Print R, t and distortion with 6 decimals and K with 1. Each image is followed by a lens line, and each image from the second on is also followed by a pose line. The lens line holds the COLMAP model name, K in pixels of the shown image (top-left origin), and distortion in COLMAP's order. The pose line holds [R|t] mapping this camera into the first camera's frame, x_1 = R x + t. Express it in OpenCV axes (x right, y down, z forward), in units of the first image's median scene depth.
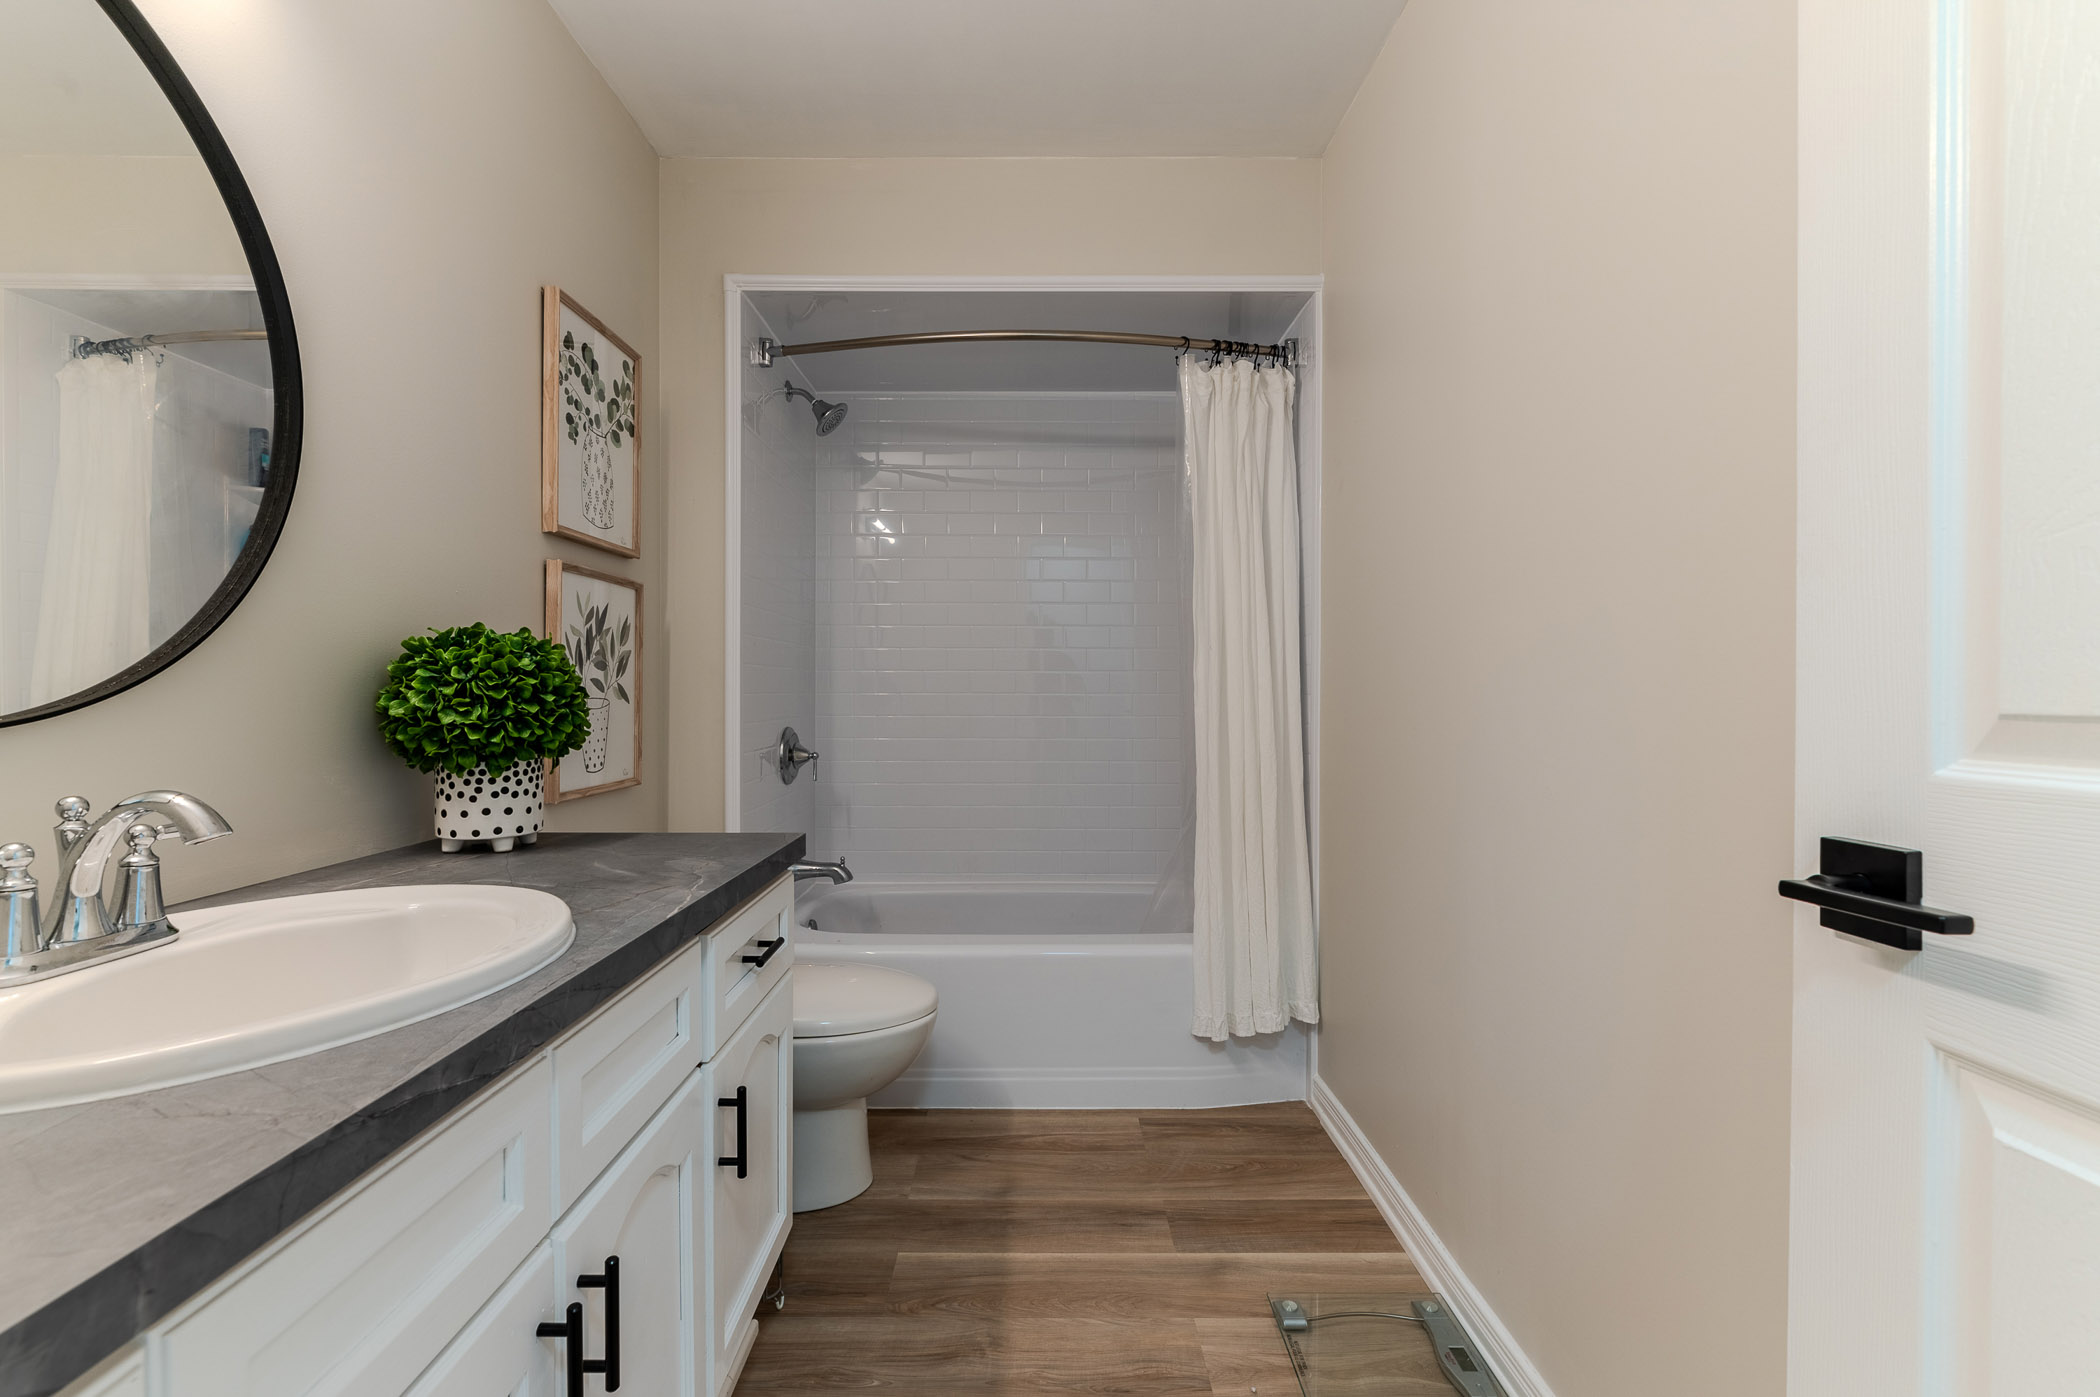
lens RADIAL K [[927.4, 0, 1046.1], [0, 927.4, 707.2], [0, 0, 1]] dist [0.010411, 0.000783]
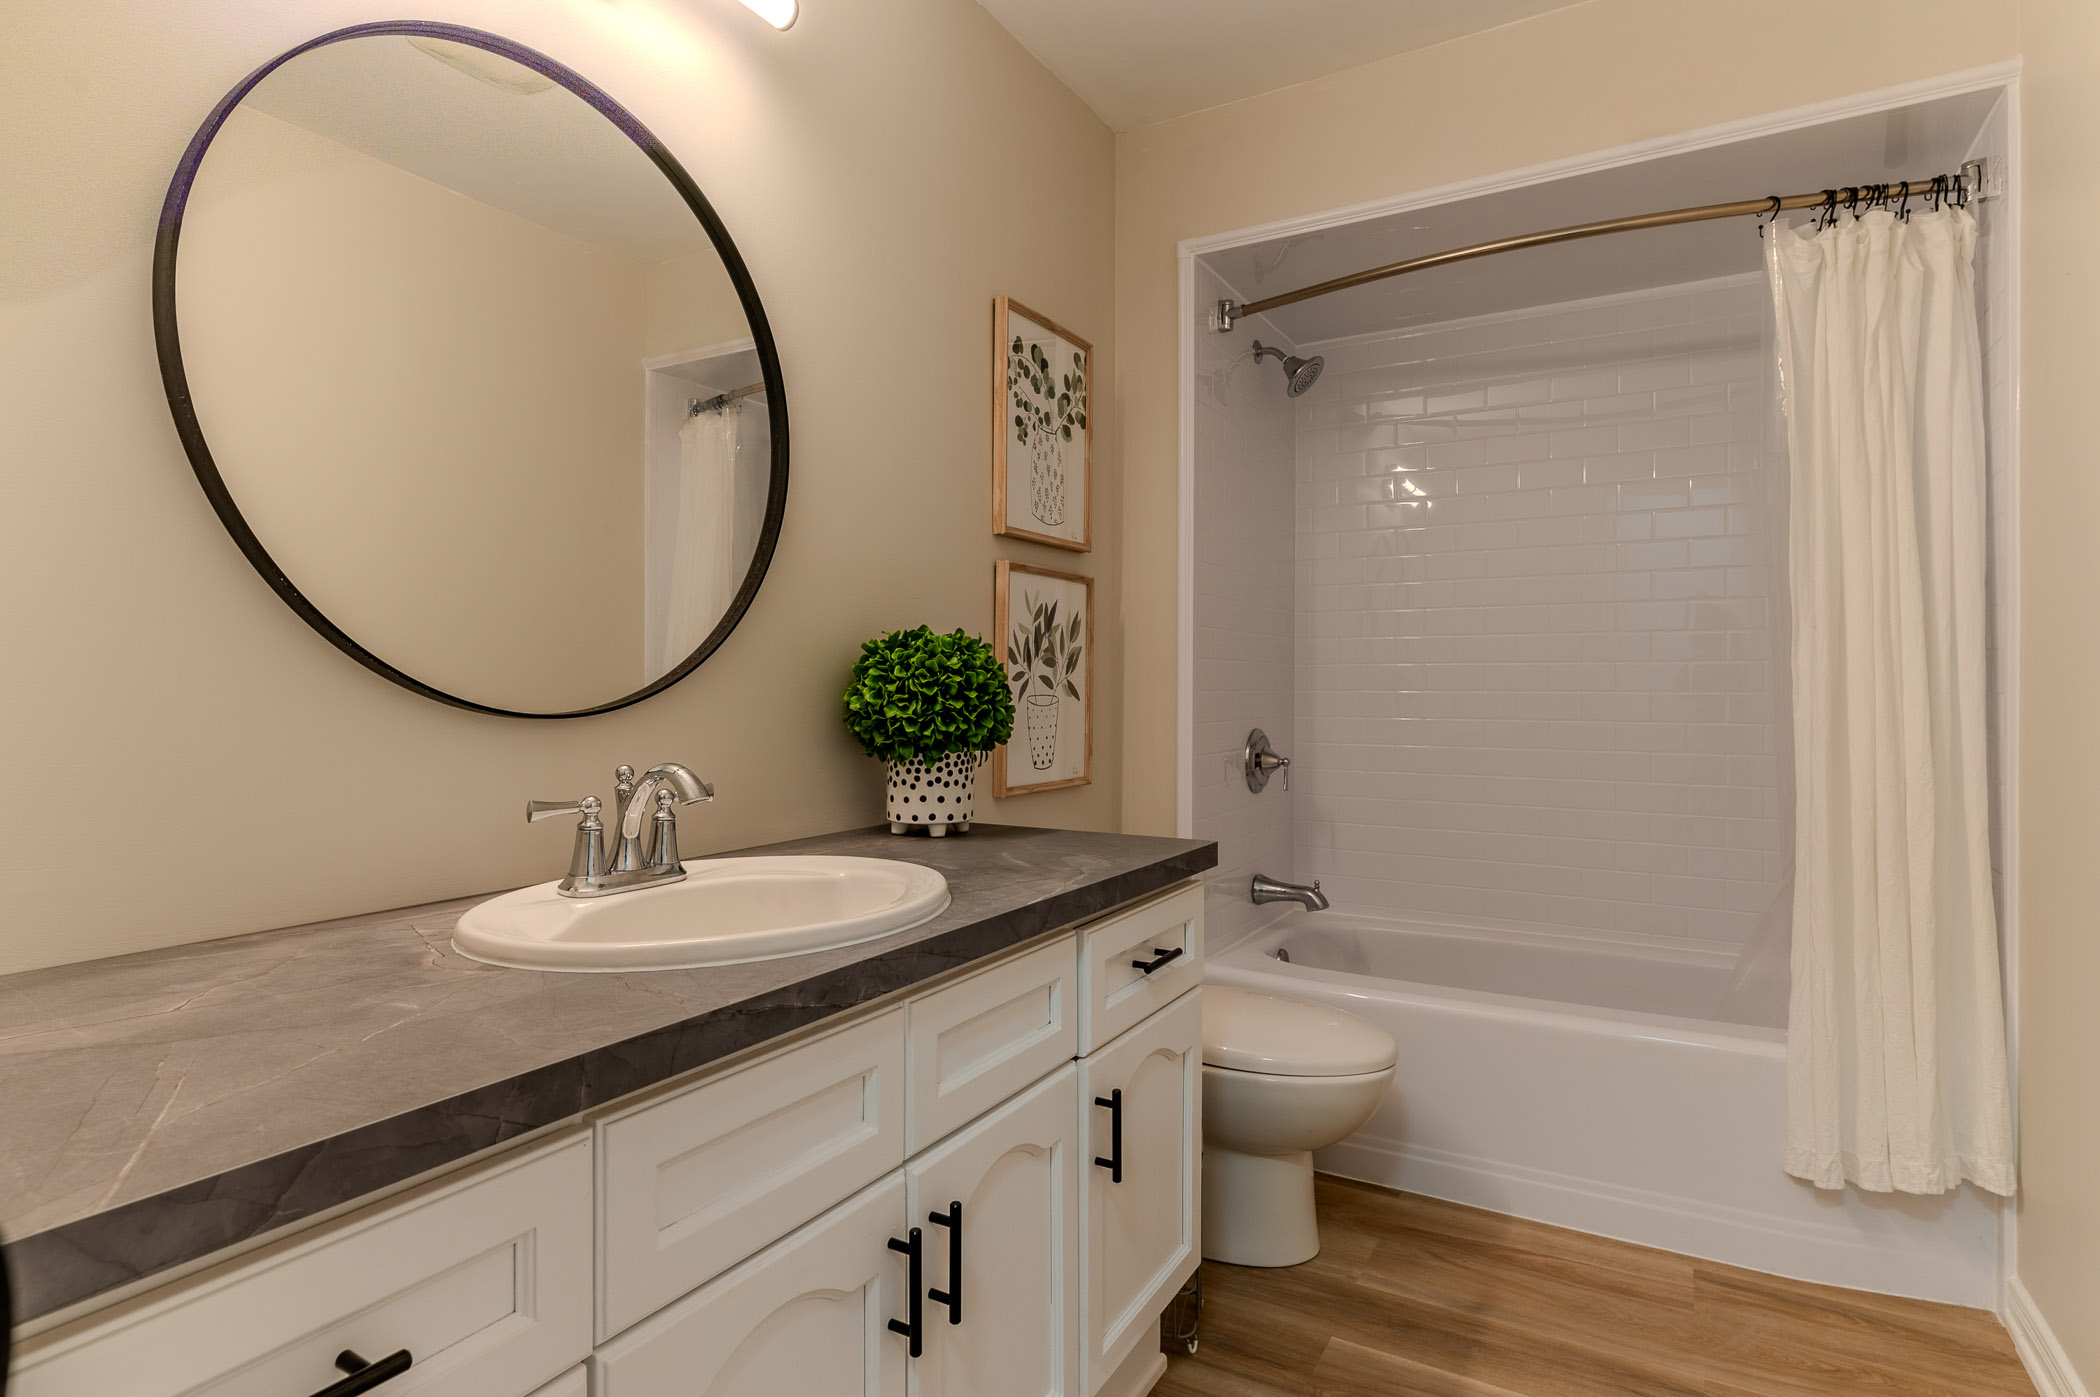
lens RADIAL K [[1119.7, 0, 1050.0], [0, 1119.7, 698.5], [0, 0, 1]] dist [0.022069, -0.002449]
pose [[0.868067, 0.005415, -0.496417, 0.117779], [-0.009479, 0.999939, -0.005669, 0.000647], [0.496356, 0.009627, 0.868066, -0.042459]]
